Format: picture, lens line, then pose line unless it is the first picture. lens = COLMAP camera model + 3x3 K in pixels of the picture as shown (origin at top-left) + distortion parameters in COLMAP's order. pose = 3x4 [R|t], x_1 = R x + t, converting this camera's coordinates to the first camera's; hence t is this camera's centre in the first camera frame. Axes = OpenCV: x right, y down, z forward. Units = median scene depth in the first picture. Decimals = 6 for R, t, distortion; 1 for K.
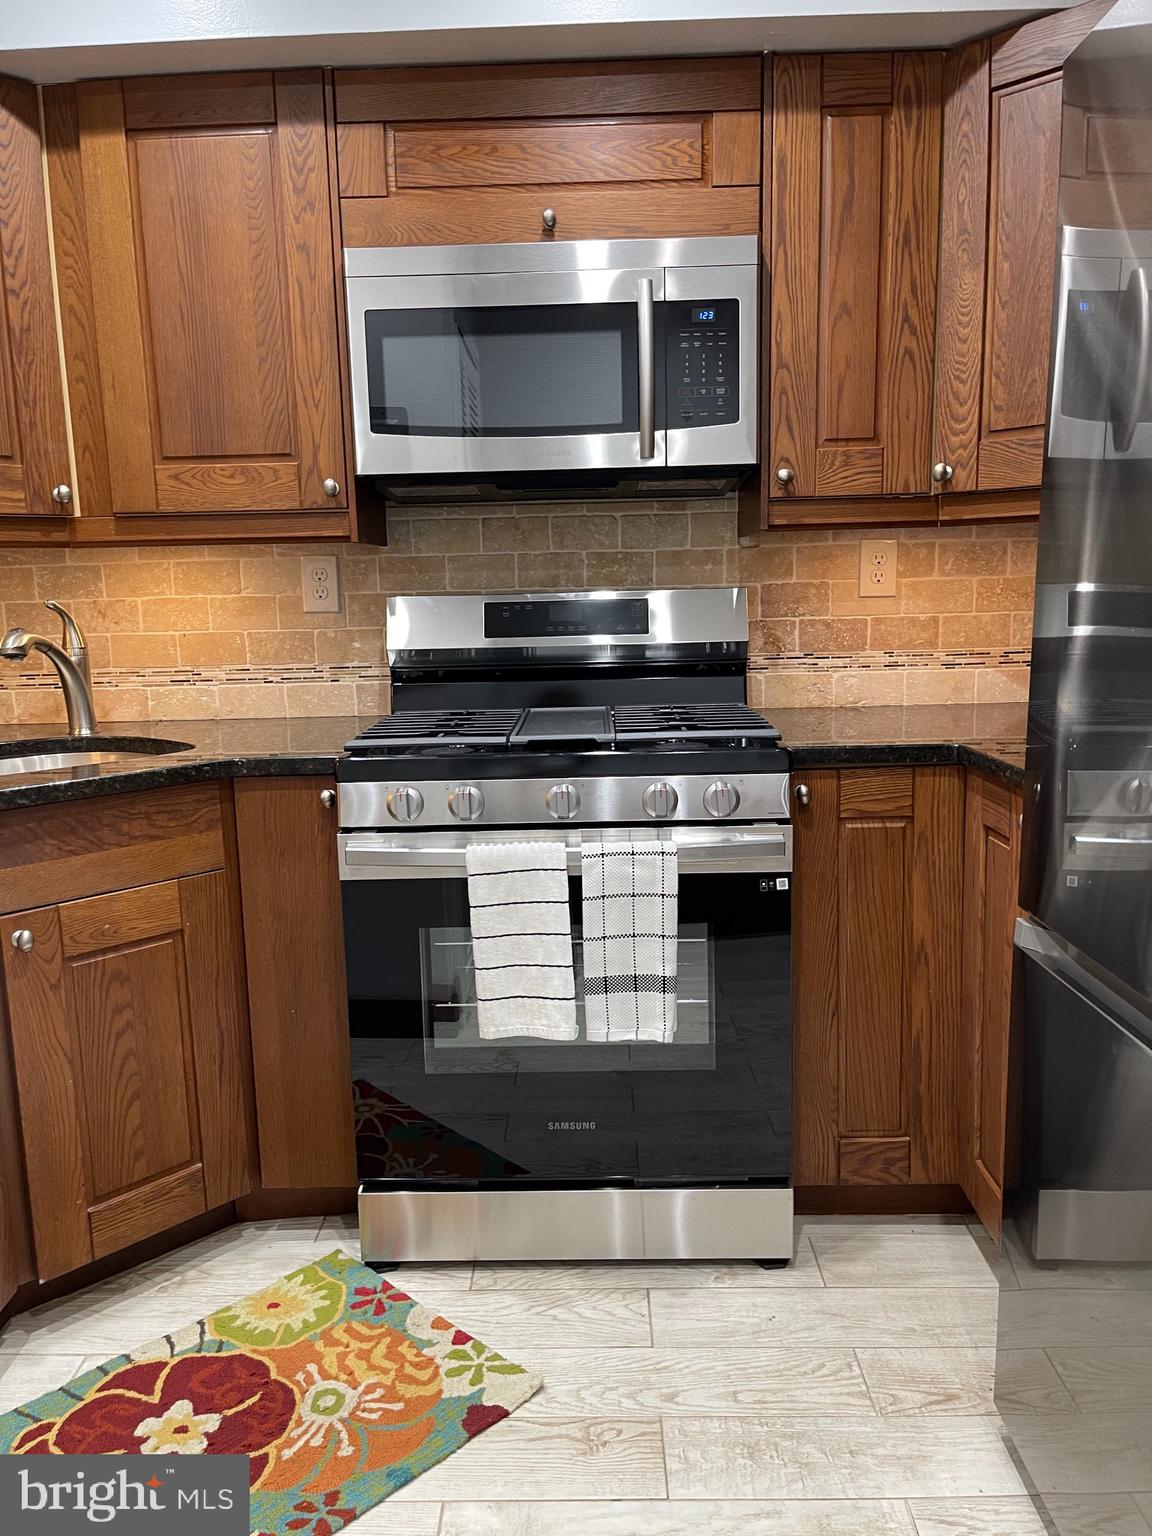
lens RADIAL K [[1162.1, 0, 567.6], [0, 1162.1, 777.2], [0, 0, 1]] dist [0.031329, -0.035335]
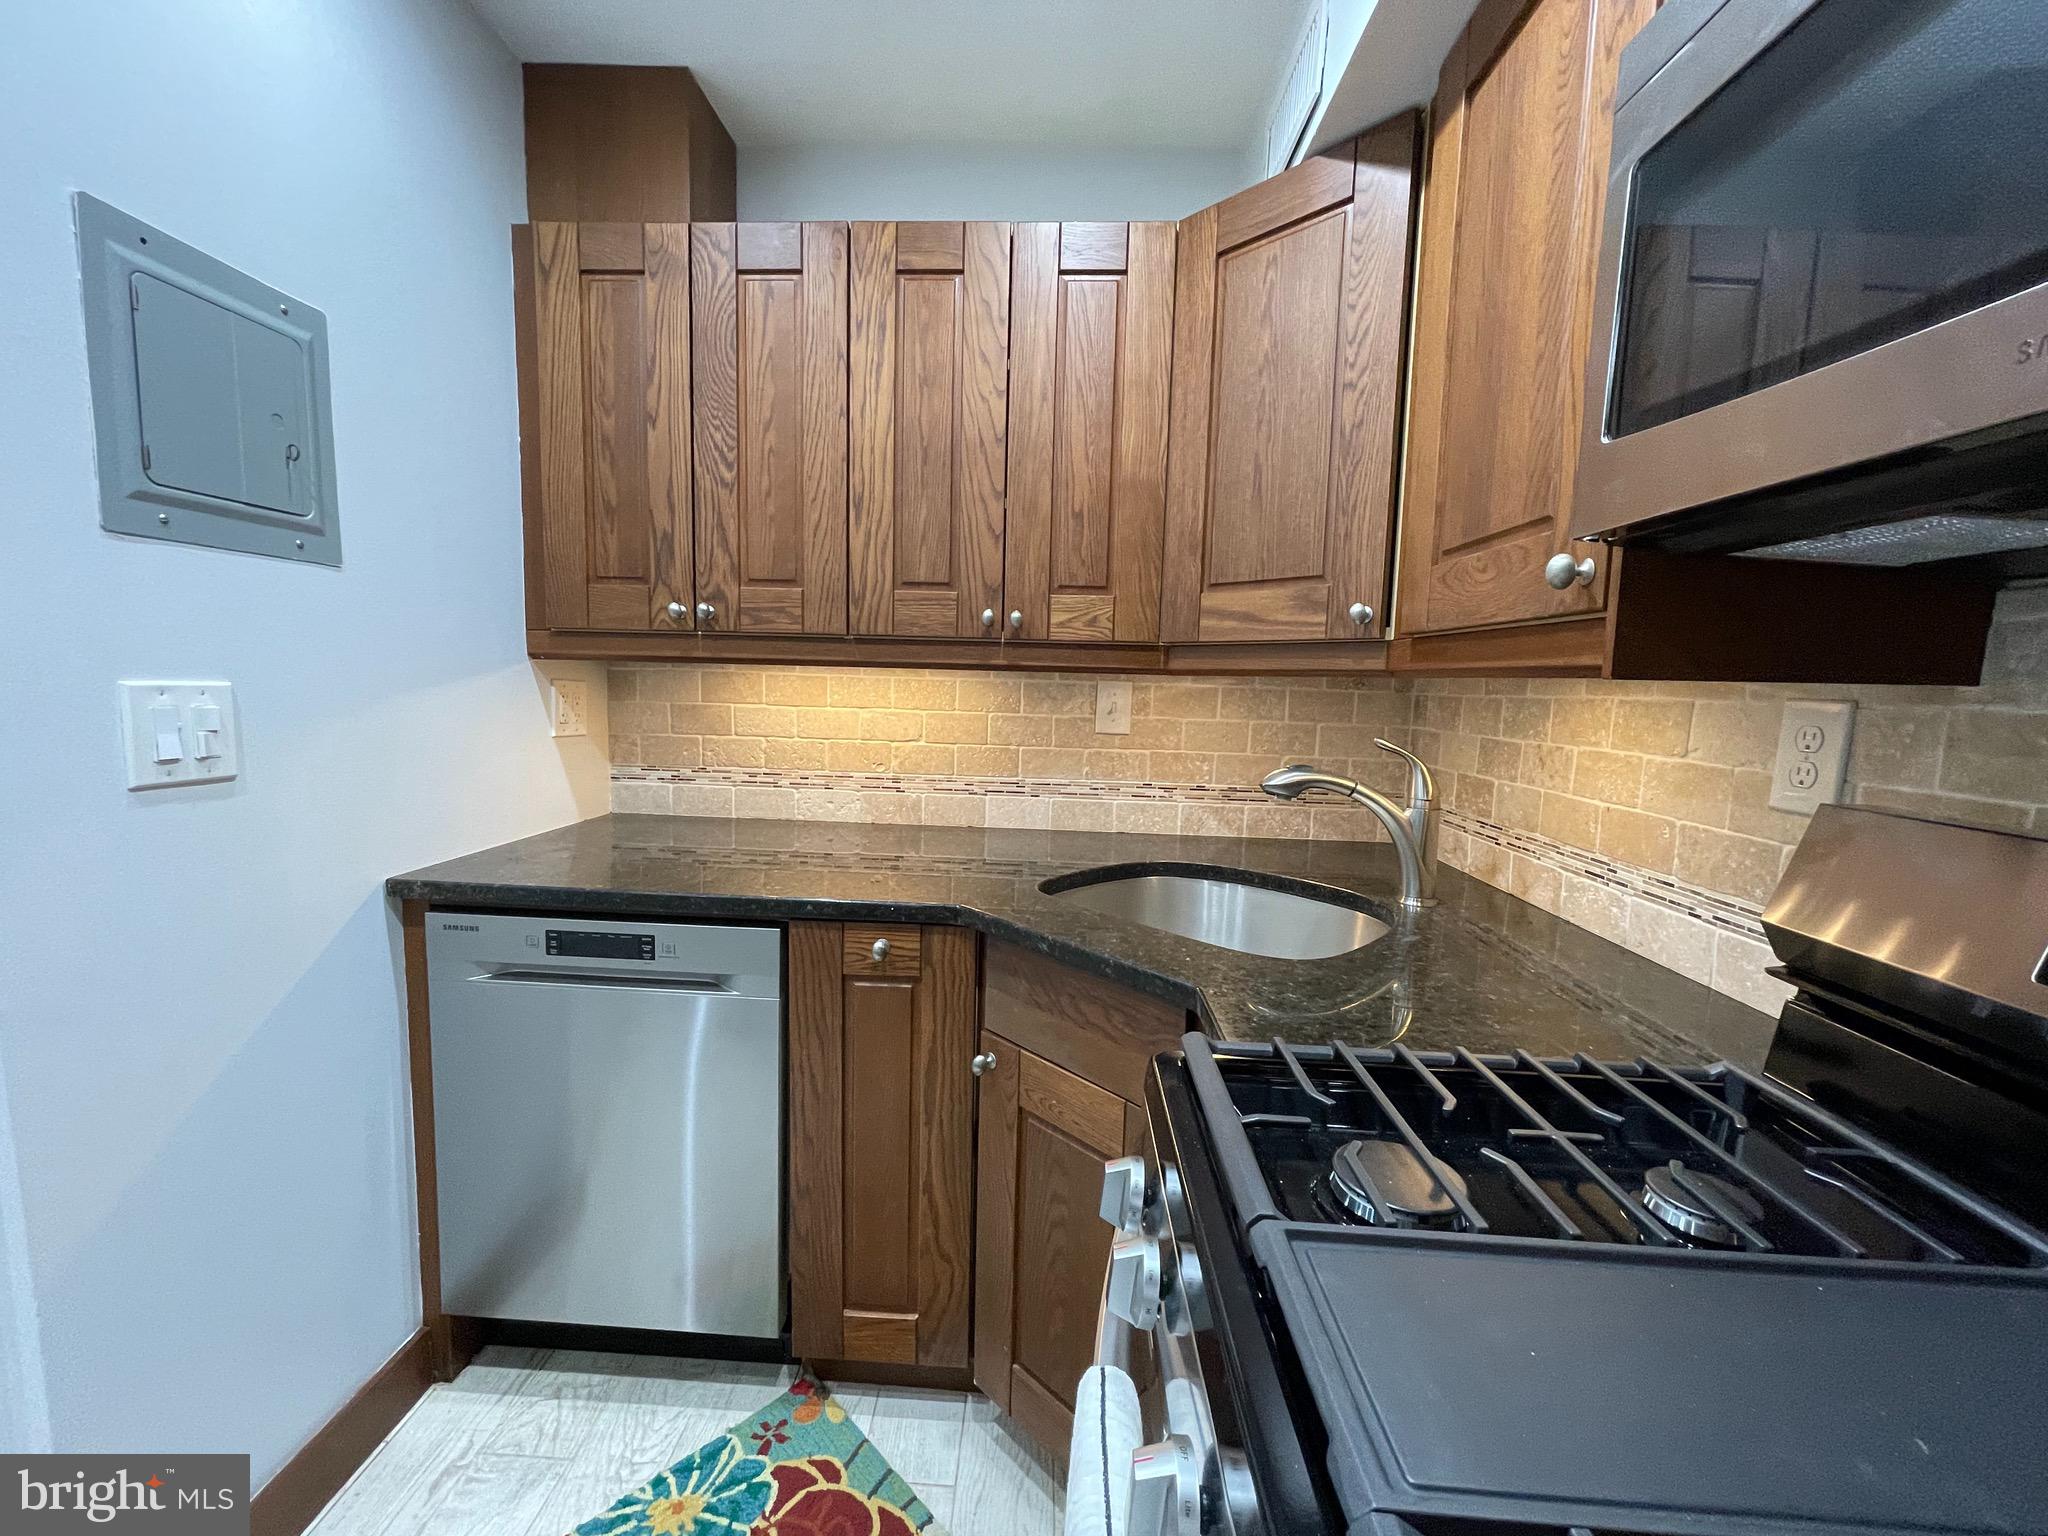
lens RADIAL K [[824.8, 0, 1013.6], [0, 824.8, 768.4], [0, 0, 1]] dist [0.001725, -0.001133]
pose [[-0.038472, 0.131339, -0.990591, 0.146310], [-0.189577, 0.972362, 0.136285, -0.146250], [0.981112, 0.193036, -0.012510, 0.681099]]
